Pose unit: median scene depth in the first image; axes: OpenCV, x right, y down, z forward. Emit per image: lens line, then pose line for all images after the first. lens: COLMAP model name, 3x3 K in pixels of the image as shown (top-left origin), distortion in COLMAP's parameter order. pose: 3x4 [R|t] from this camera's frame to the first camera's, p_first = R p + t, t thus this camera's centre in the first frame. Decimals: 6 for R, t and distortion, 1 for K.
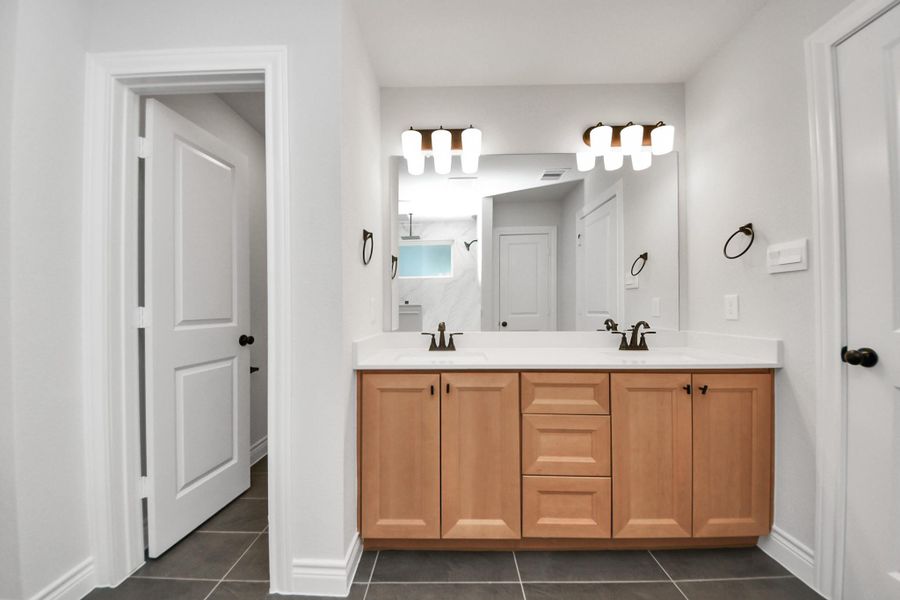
lens RADIAL K [[316.8, 0, 445.6], [0, 316.8, 304.5], [0, 0, 1]] dist [0.014863, -0.012307]
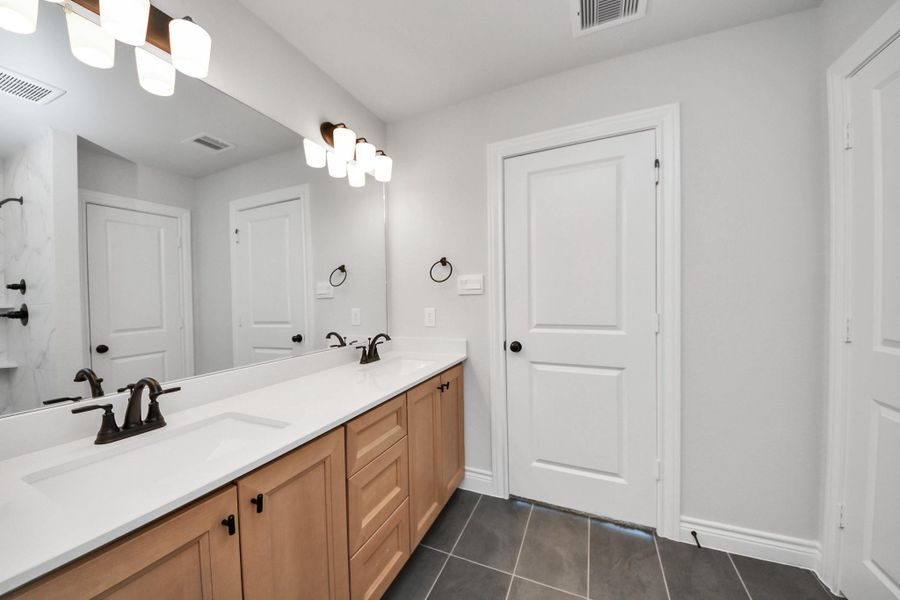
lens RADIAL K [[316.8, 0, 445.6], [0, 316.8, 304.5], [0, 0, 1]] dist [0.014863, -0.012307]
pose [[0.407518, -0.011692, 0.913122, -0.333866], [0.013663, 0.999884, 0.006705, -0.064141], [-0.913095, 0.009743, 0.407631, 0.476928]]
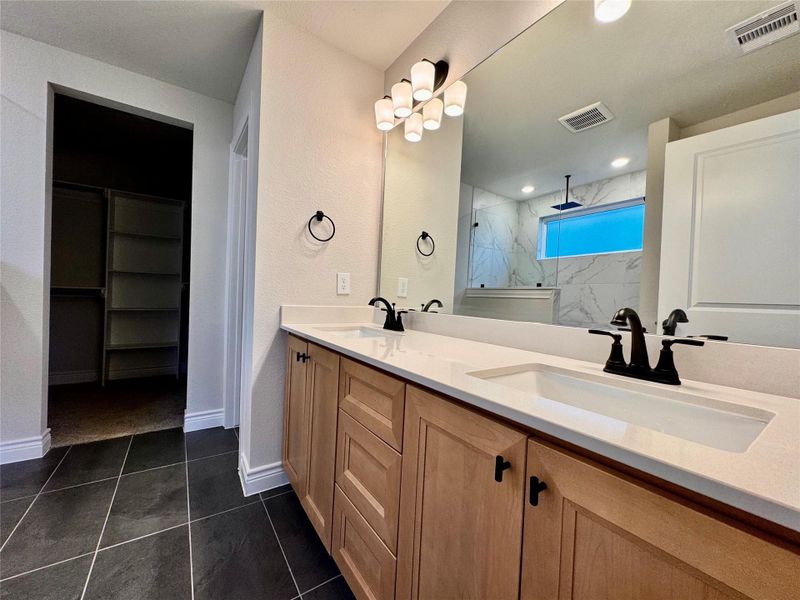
lens RADIAL K [[318.8, 0, 400.0], [0, 318.8, 300.0], [0, 0, 1]] dist [-0.001114, 0.000208]
pose [[0.572662, 0.030109, -0.819238, 0.973253], [-0.030207, 0.999422, 0.015616, 0.057922], [0.819235, 0.015804, 0.573241, 0.655593]]
